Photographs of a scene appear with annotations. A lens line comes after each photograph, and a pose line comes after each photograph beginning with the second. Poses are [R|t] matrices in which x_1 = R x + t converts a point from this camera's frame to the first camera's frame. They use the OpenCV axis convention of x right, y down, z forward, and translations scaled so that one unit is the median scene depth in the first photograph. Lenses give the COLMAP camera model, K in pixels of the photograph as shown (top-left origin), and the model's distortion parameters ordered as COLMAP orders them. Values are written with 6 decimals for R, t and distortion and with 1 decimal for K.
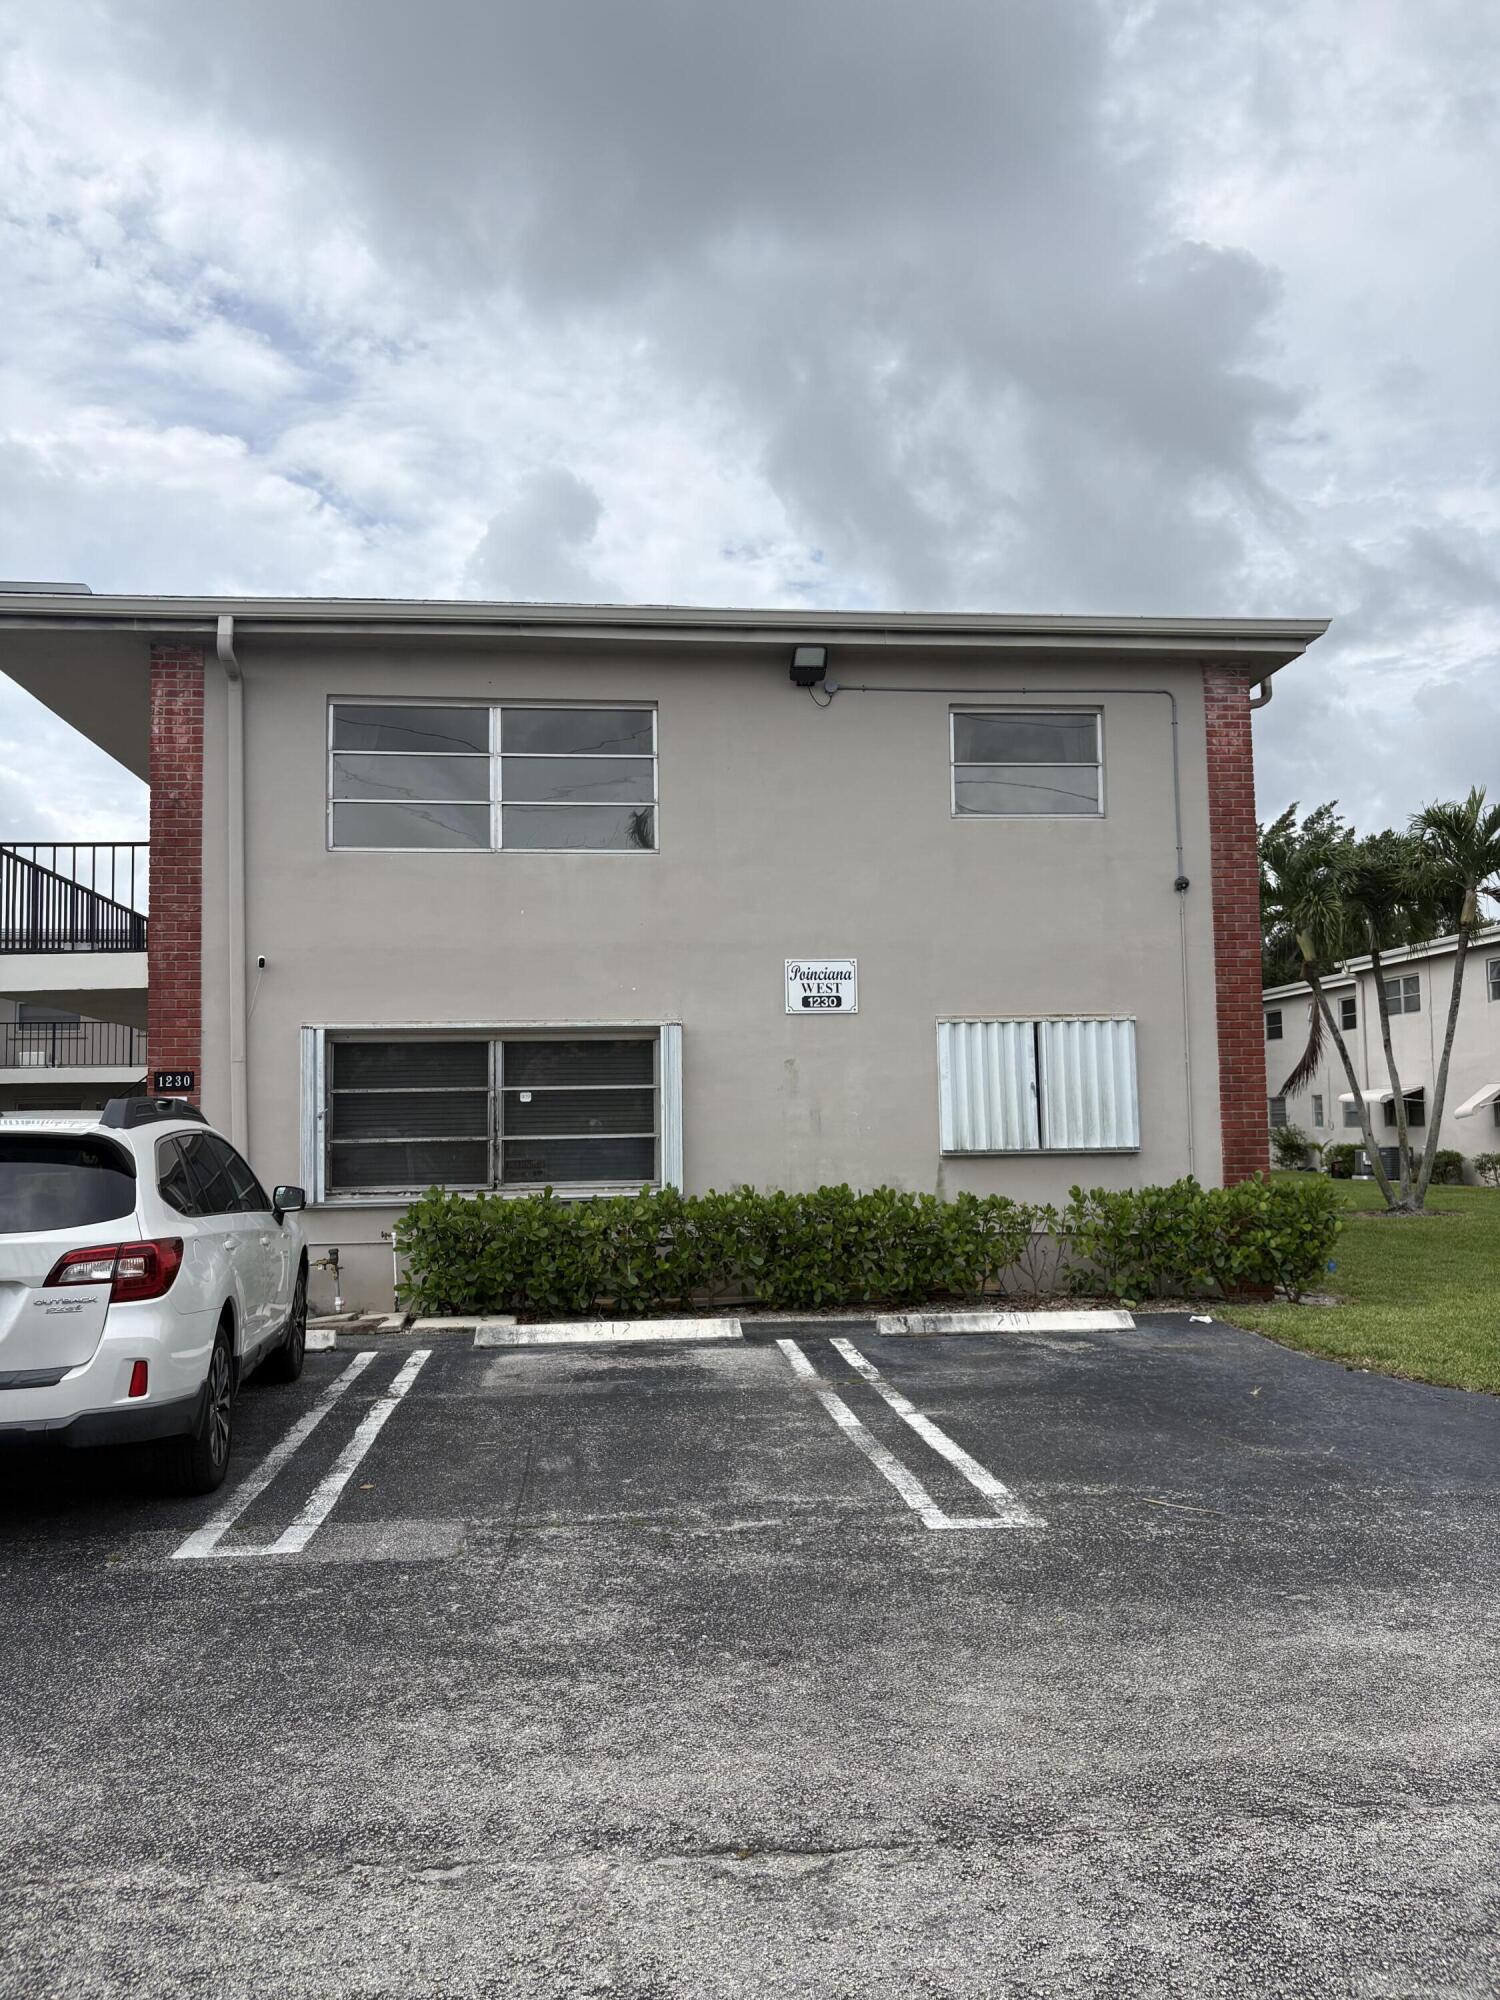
lens RADIAL K [[1522.2, 0, 750.0], [0, 1522.2, 1000.0], [0, 0, 1]] dist [-0.003786, -0.002167]
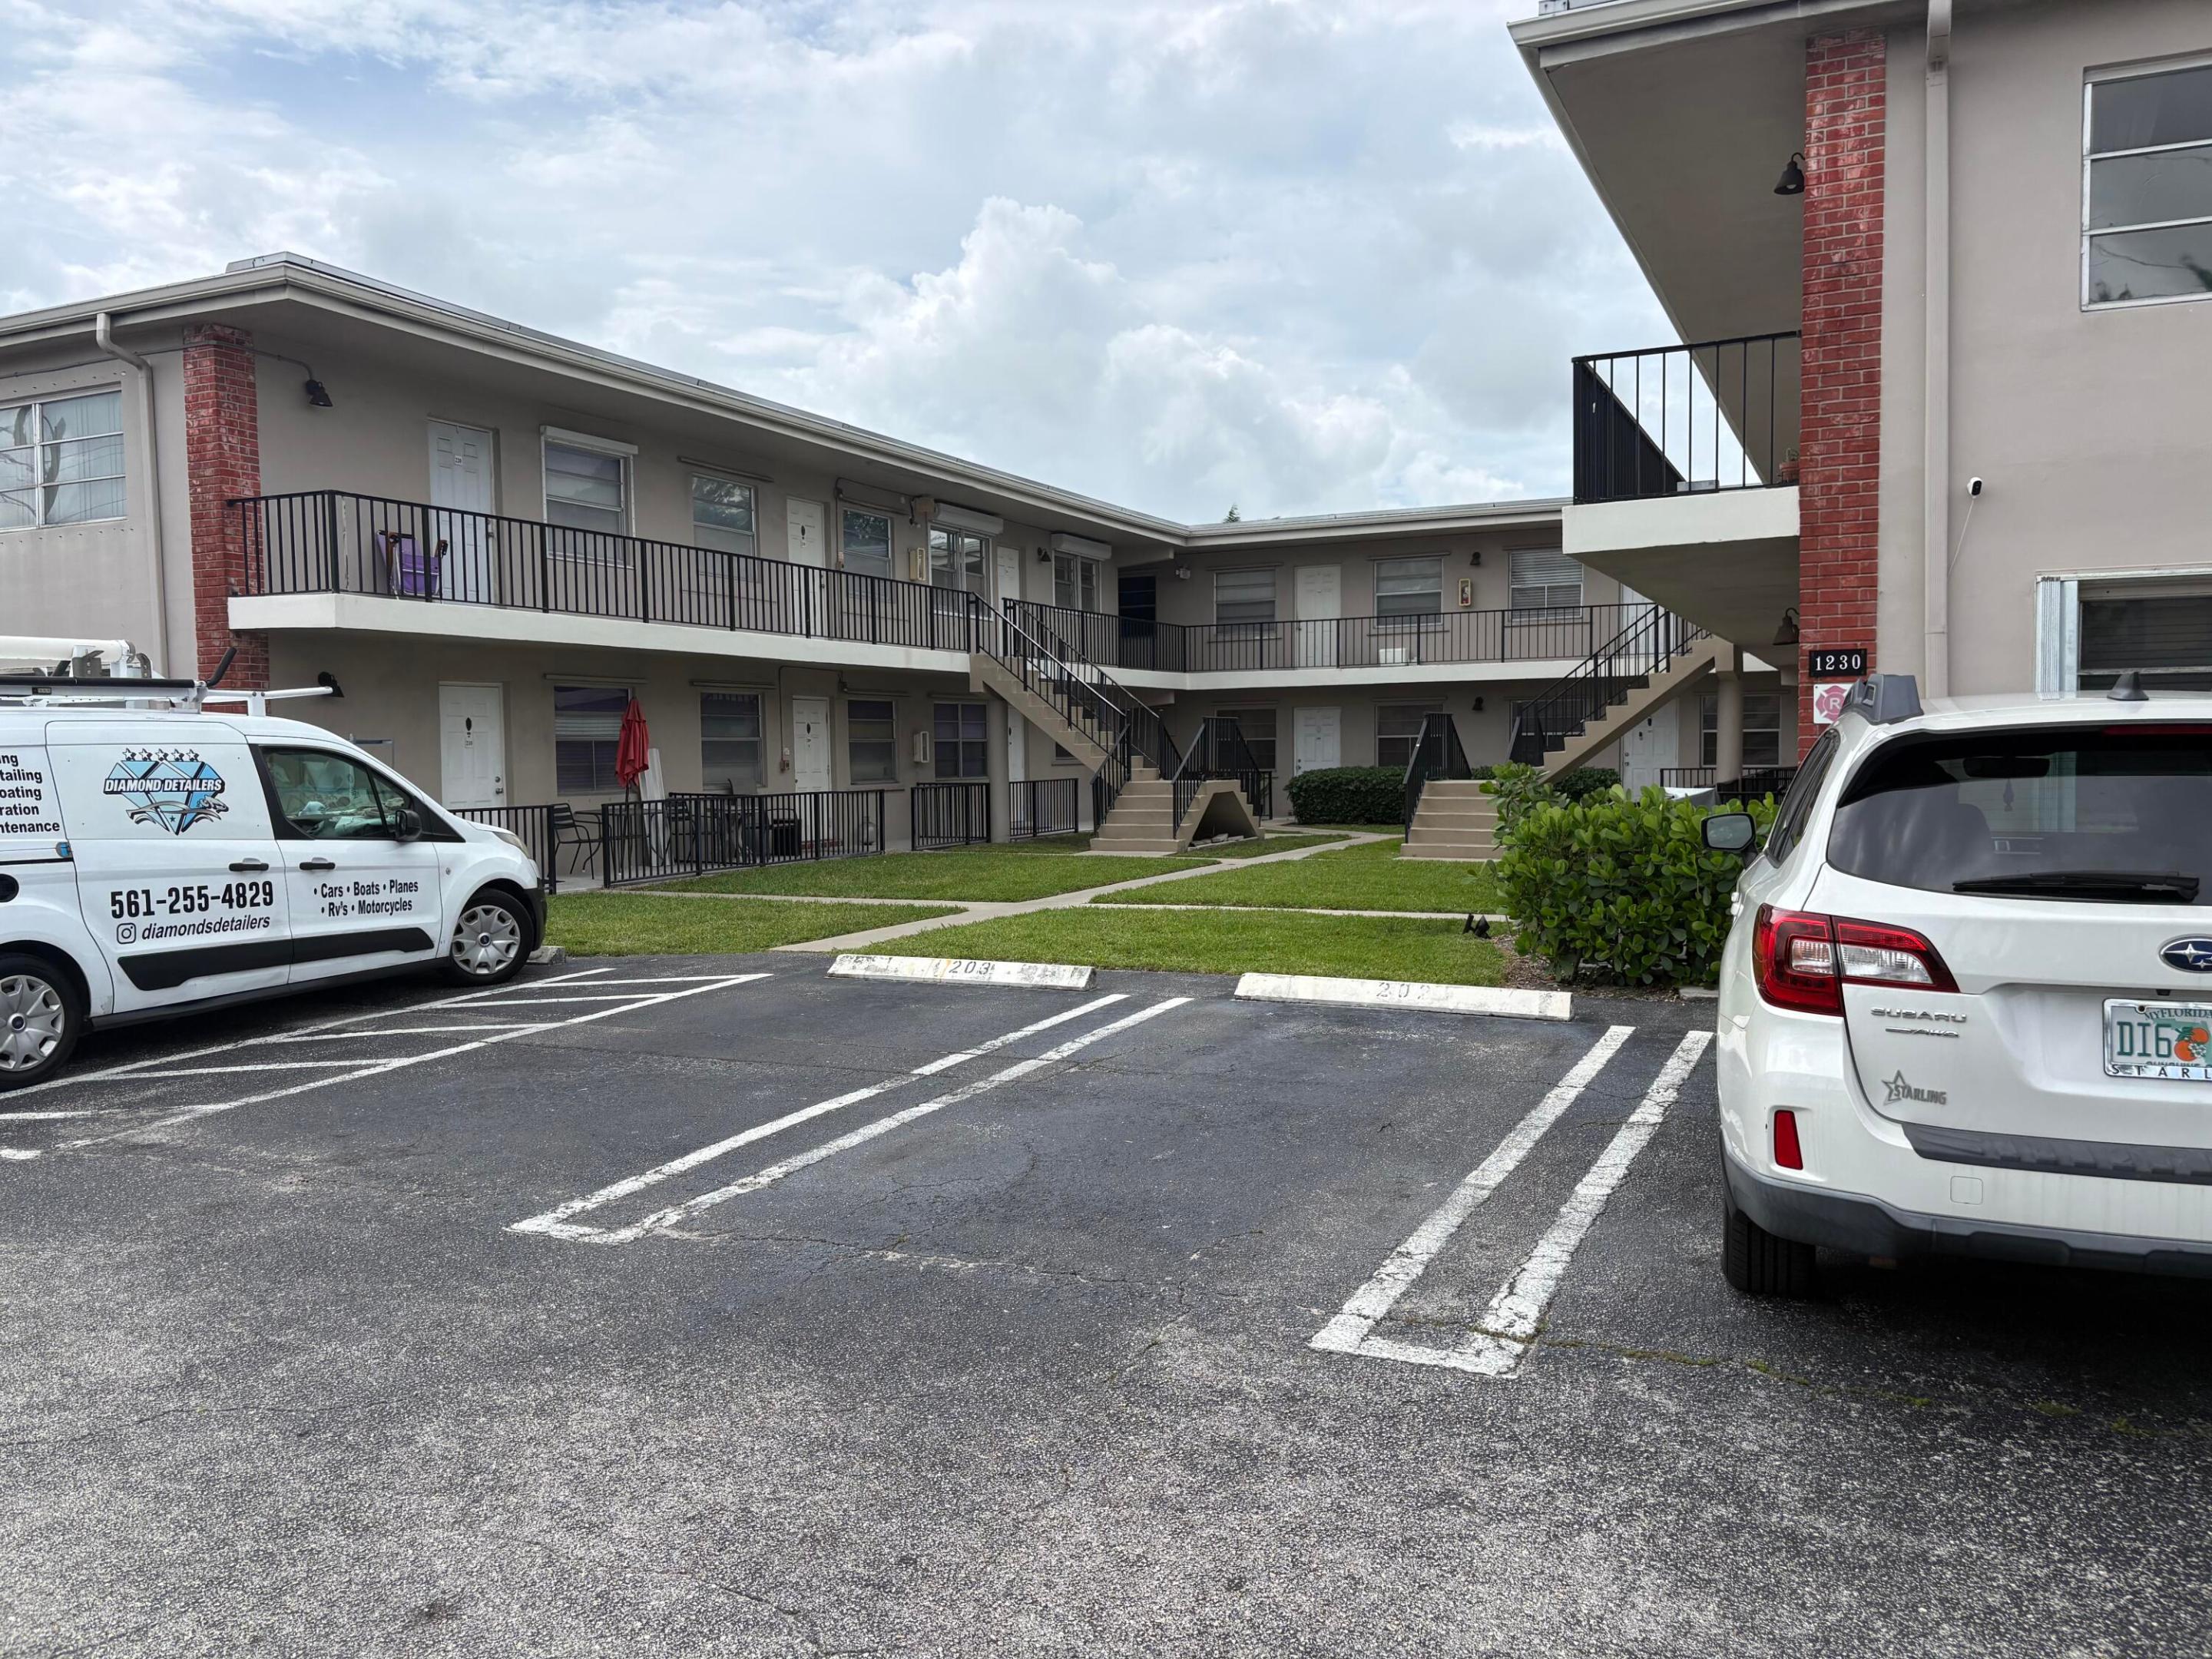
lens RADIAL K [[1683.6, 0, 1106.0], [0, 1683.6, 829.5], [0, 0, 1]] dist [-0.003786, -0.002167]
pose [[0.851307, 0.027779, -0.523932, -0.252082], [0.046392, 0.990700, 0.127908, 0.013196], [0.522613, -0.133195, 0.842101, 0.128564]]
